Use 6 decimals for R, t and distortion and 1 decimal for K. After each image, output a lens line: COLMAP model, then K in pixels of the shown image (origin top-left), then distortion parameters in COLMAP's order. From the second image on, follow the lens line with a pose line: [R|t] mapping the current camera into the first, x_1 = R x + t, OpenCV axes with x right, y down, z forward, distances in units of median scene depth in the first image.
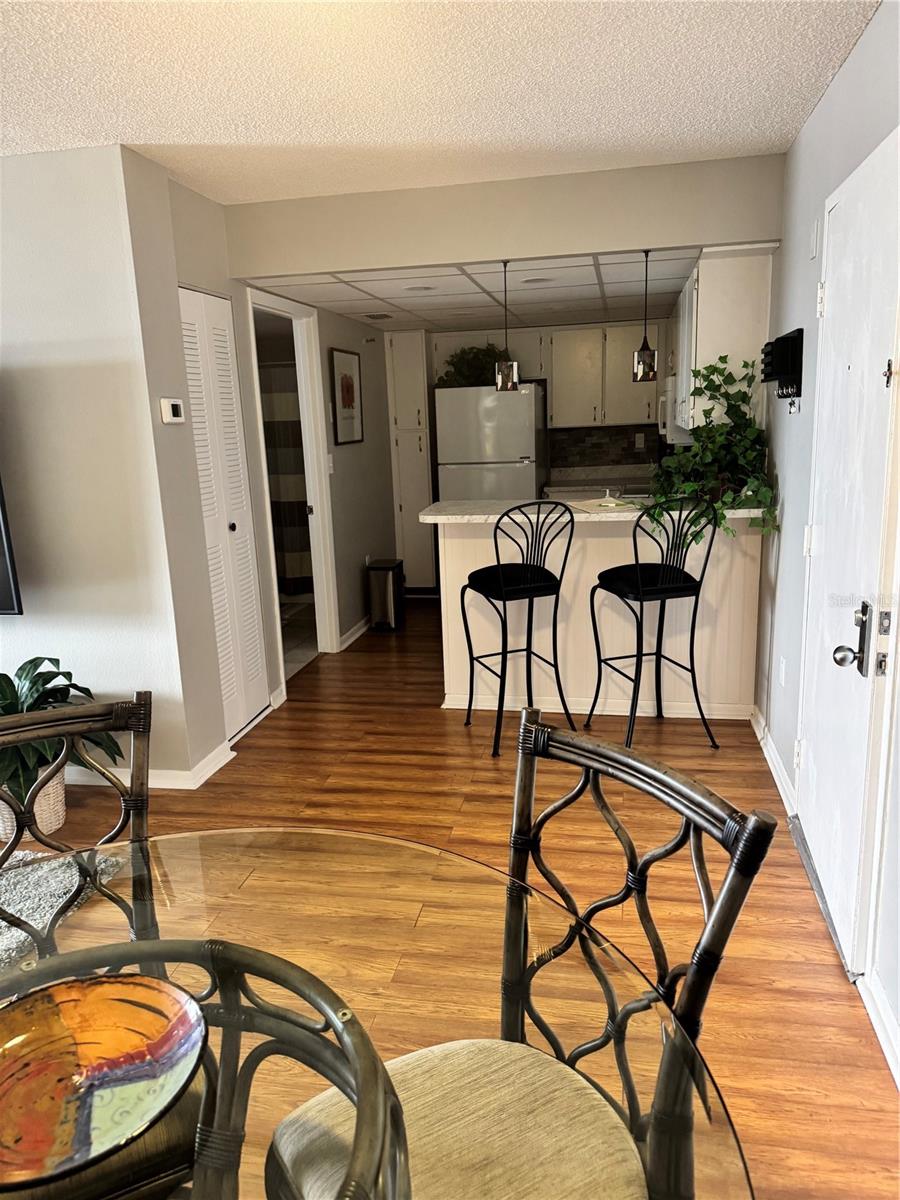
lens RADIAL K [[840.8, 0, 455.4], [0, 840.8, 600.2], [0, 0, 1]] dist [0.060513, -0.072873]
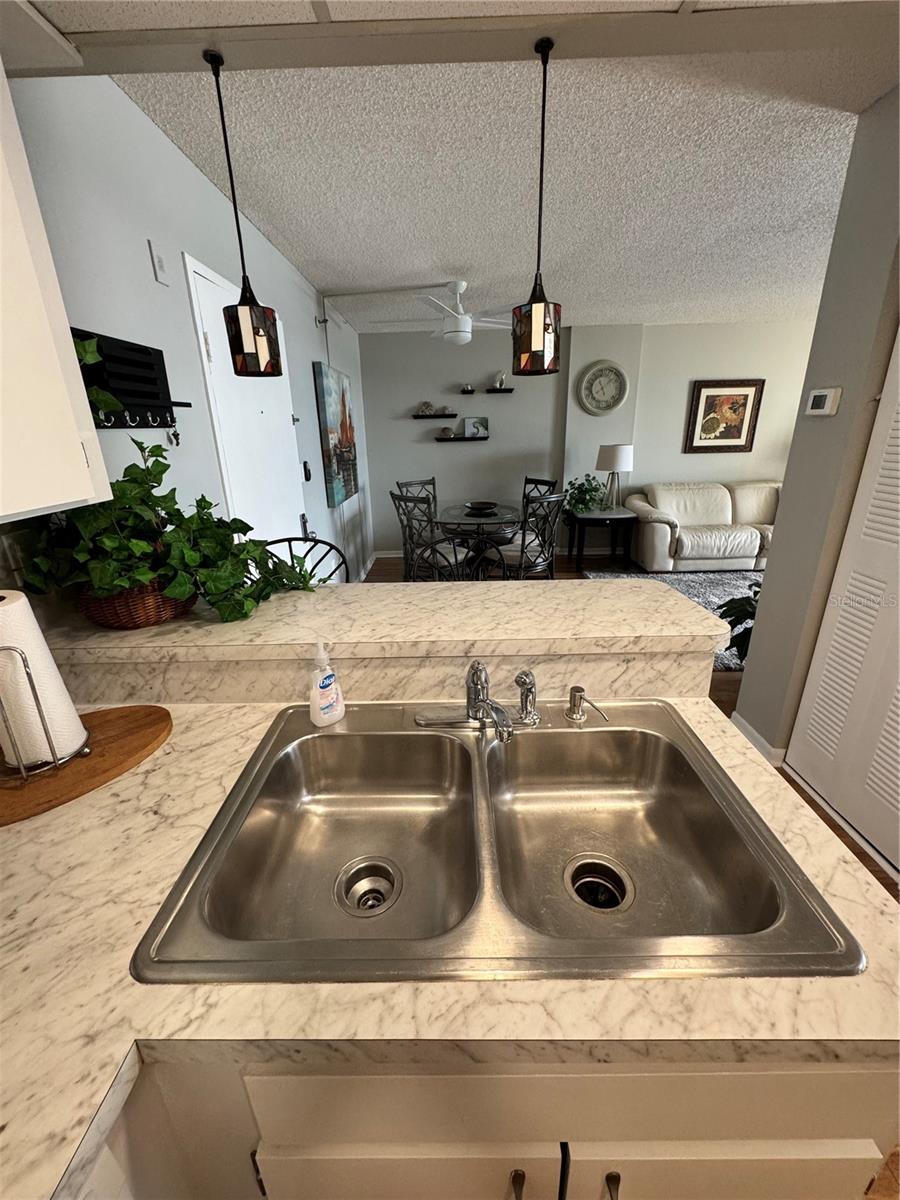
lens RADIAL K [[479.9, 0, 450.0], [0, 479.9, 600.0], [0, 0, 1]] dist [-0.003419, -0.000350]
pose [[-0.980849, 0.117150, -0.155601, 0.191901], [0.016020, 0.844709, 0.534986, -0.334888], [0.194111, 0.522247, -0.830409, 1.503926]]
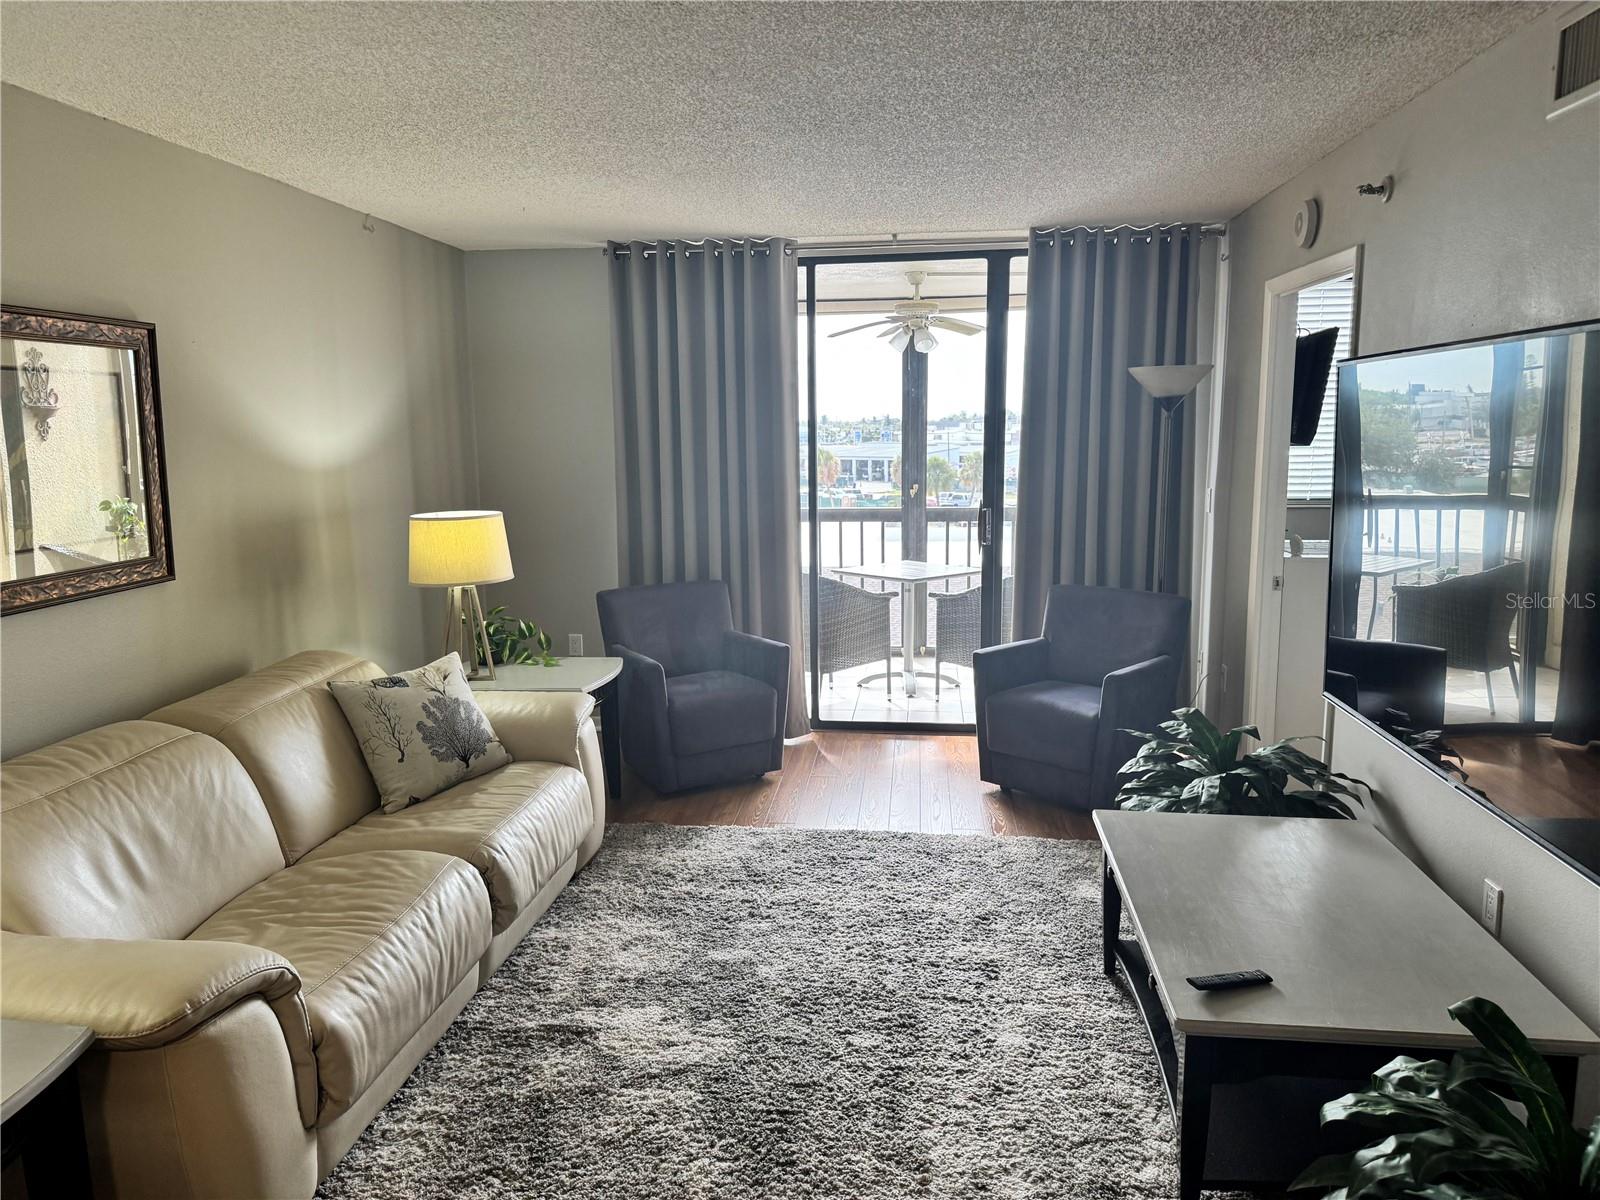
lens RADIAL K [[1121.1, 0, 800.2], [0, 1121.1, 595.3], [0, 0, 1]] dist [0.060513, -0.072873]
pose [[0.079991, 0.185510, -0.979381, -0.075656], [-0.206993, 0.964203, 0.165729, -0.142727], [0.975067, 0.189468, 0.115527, 0.510418]]
